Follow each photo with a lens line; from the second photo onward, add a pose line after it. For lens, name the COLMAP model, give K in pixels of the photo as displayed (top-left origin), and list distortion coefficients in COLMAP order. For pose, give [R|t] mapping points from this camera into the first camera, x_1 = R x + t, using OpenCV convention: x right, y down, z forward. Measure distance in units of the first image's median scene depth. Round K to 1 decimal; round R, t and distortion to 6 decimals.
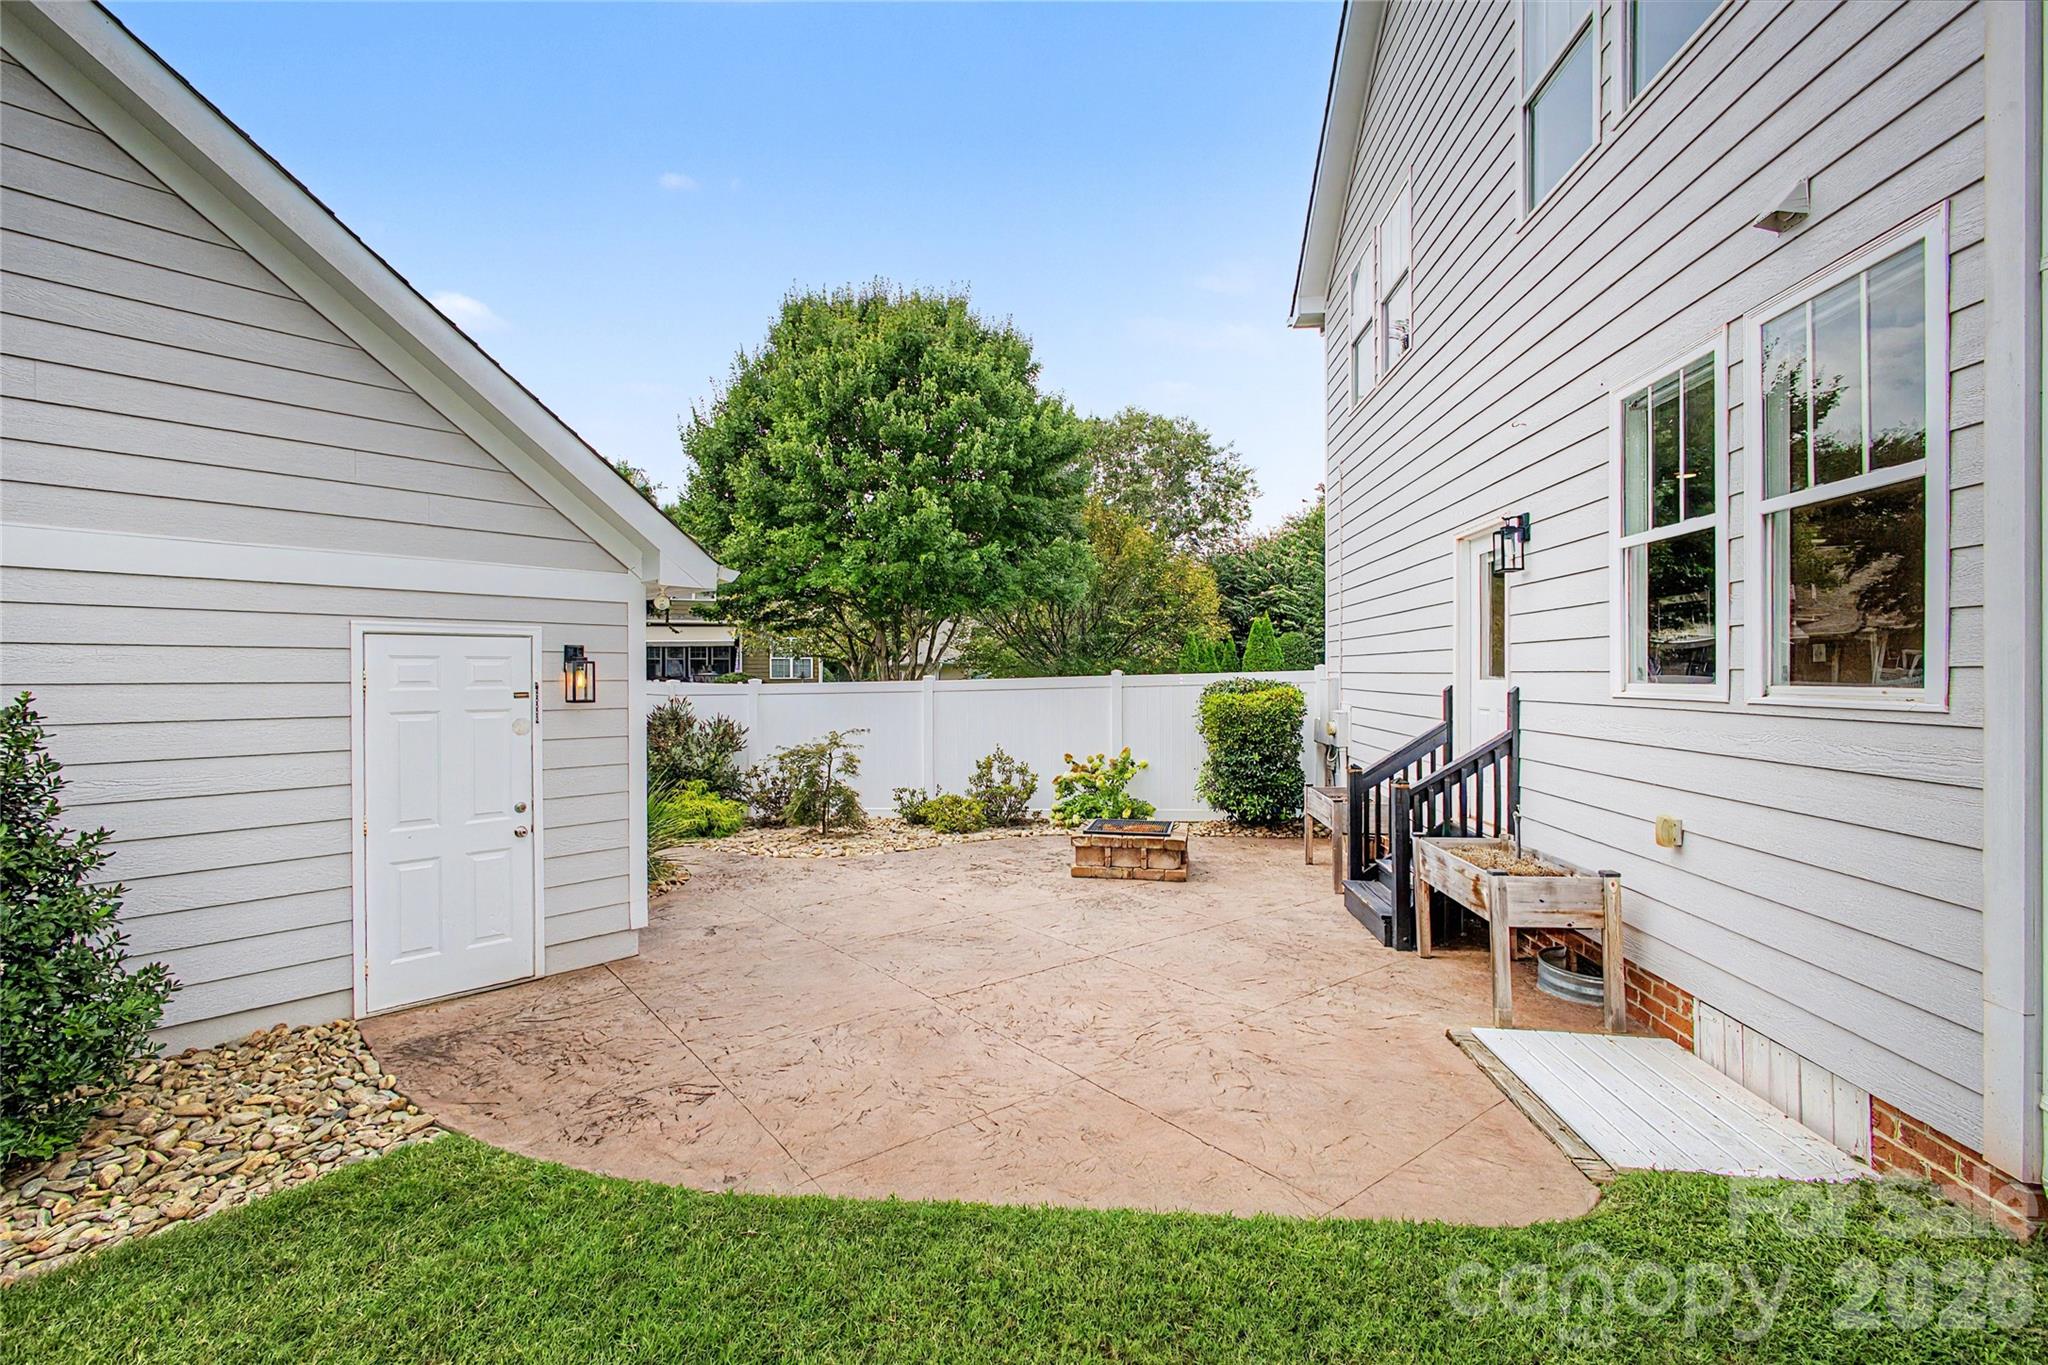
lens RADIAL K [[879.1, 0, 1026.8], [0, 879.1, 680.5], [0, 0, 1]] dist [-0.012626, 0.005989]
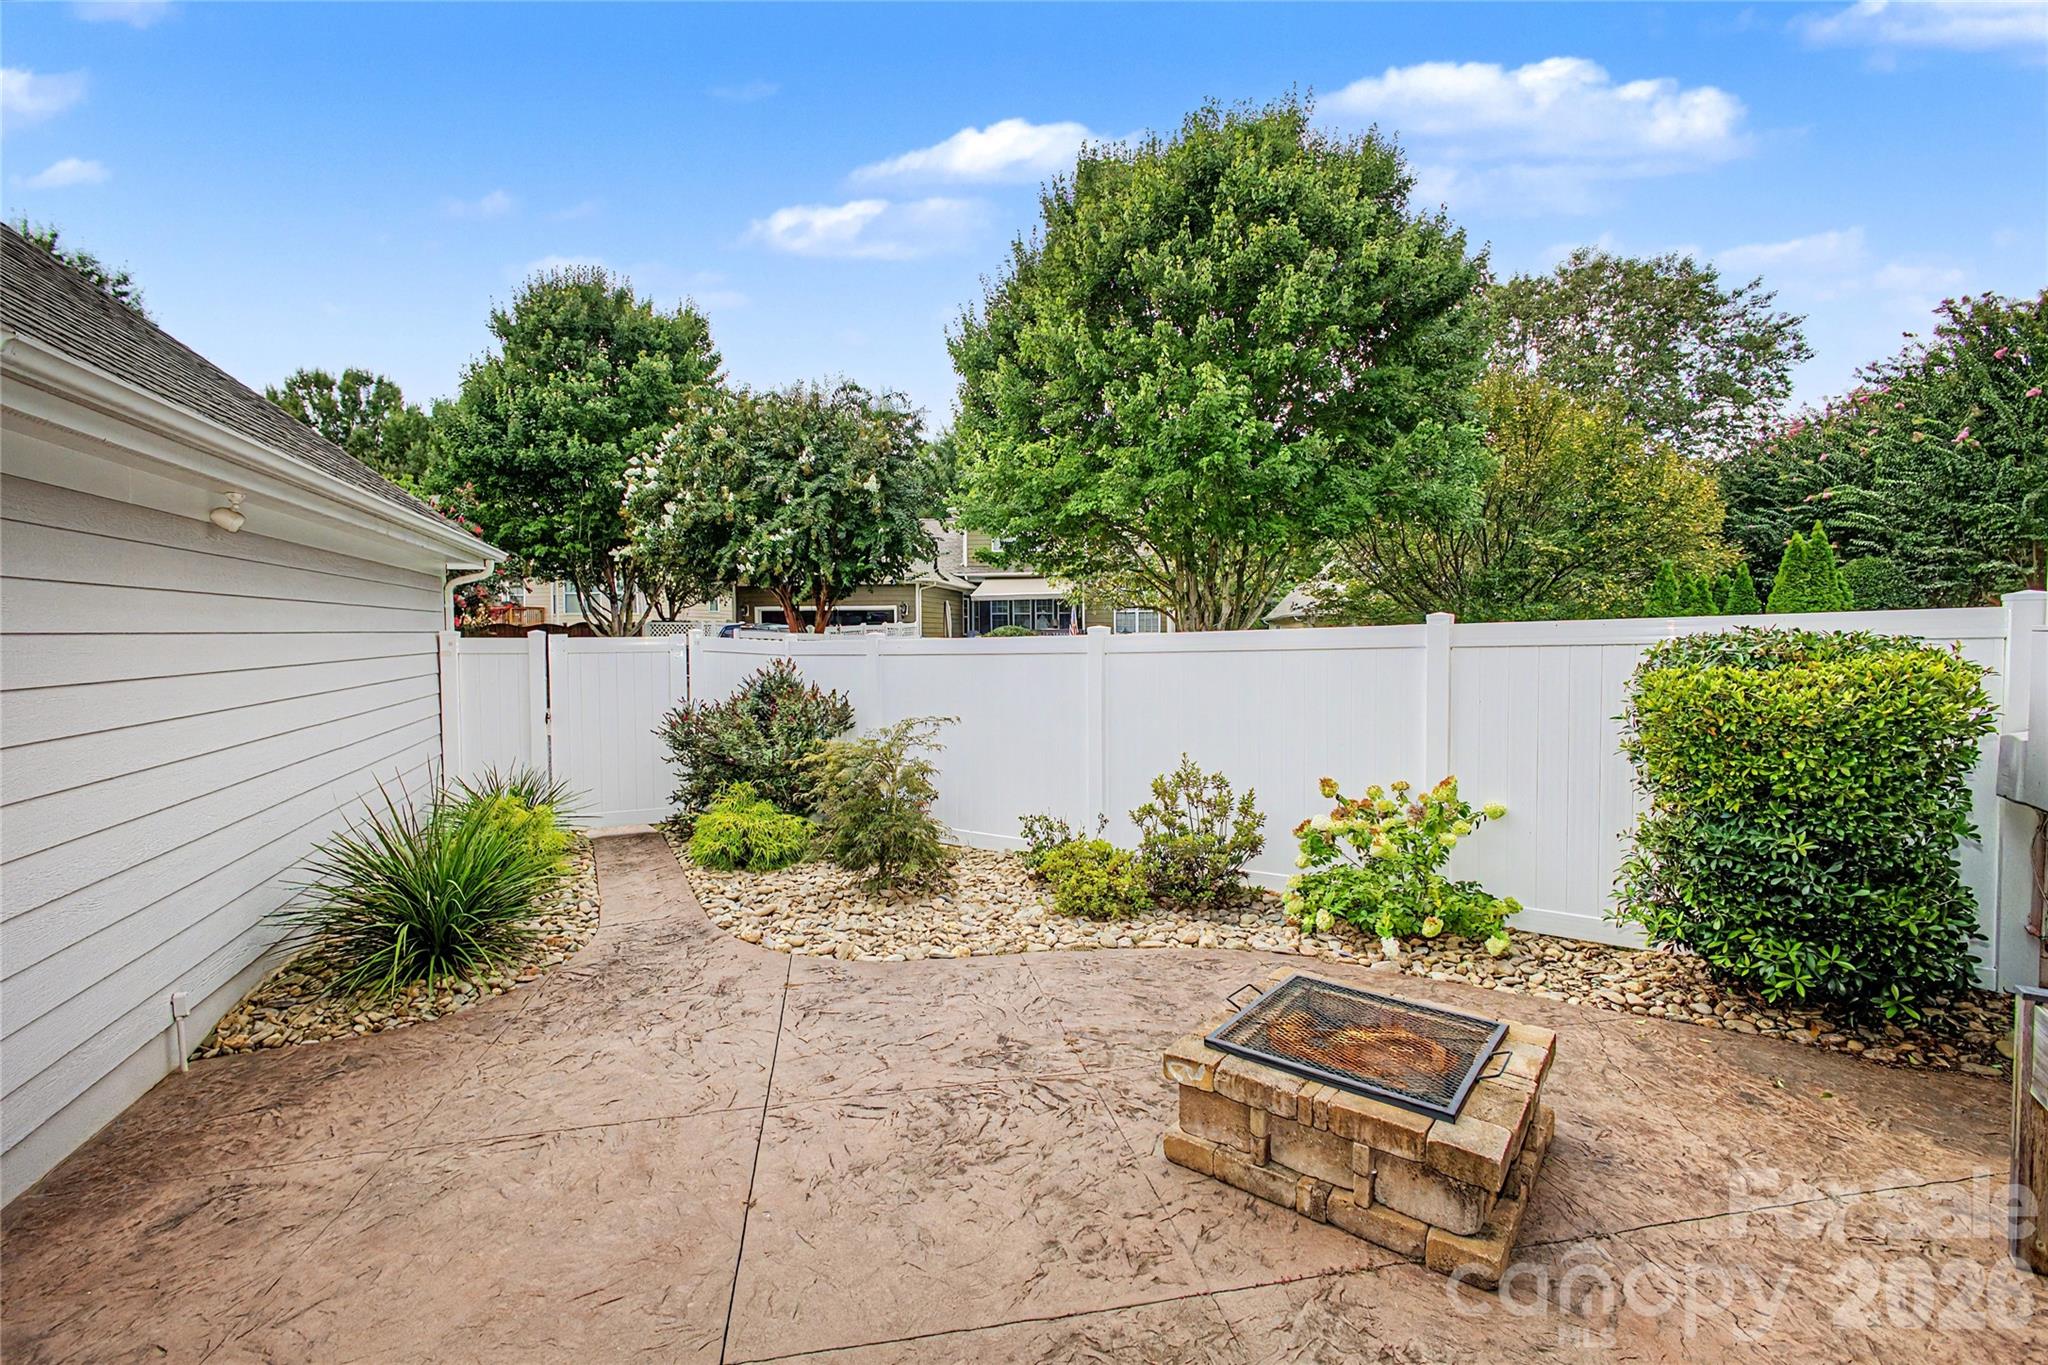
lens RADIAL K [[887.0, 0, 1022.9], [0, 887.0, 674.4], [0, 0, 1]] dist [-0.035949, 0.015463]
pose [[0.893624, 0.018742, -0.448425, 0.071432], [0.000591, 0.999078, 0.042933, 0.000566], [0.448816, -0.038631, 0.892789, 0.287000]]
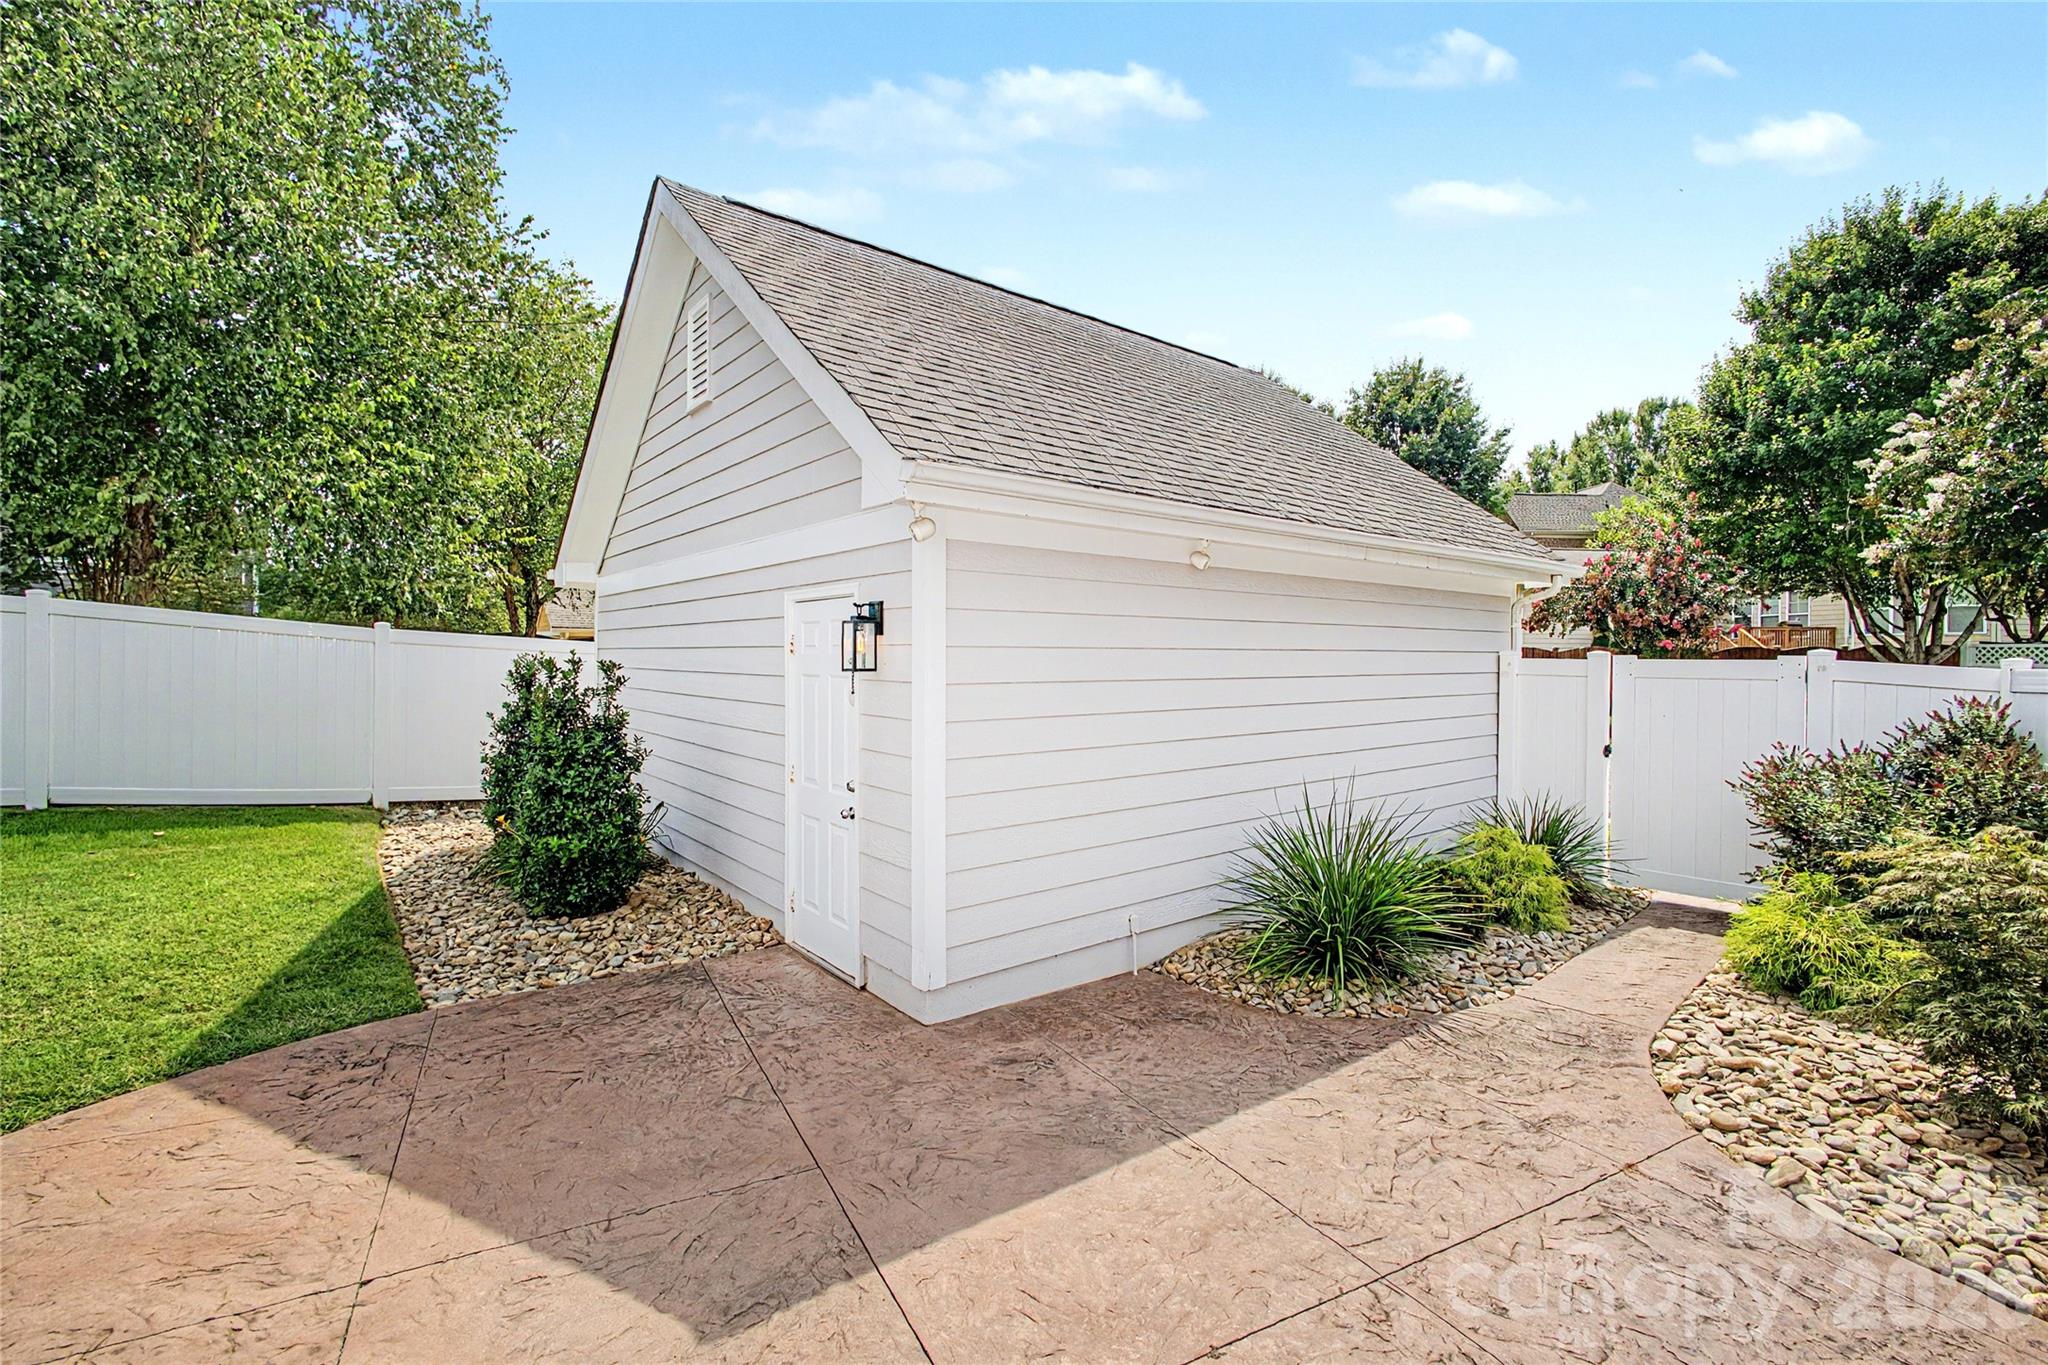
lens RADIAL K [[890.8, 0, 1025.5], [0, 890.8, 656.6], [0, 0, 1]] dist [0.000029, 0.000344]
pose [[-0.158533, -0.000578, -0.987353, 0.100334], [-0.010811, 0.999941, 0.001150, 0.003461], [0.987294, 0.010856, -0.158530, 0.455755]]
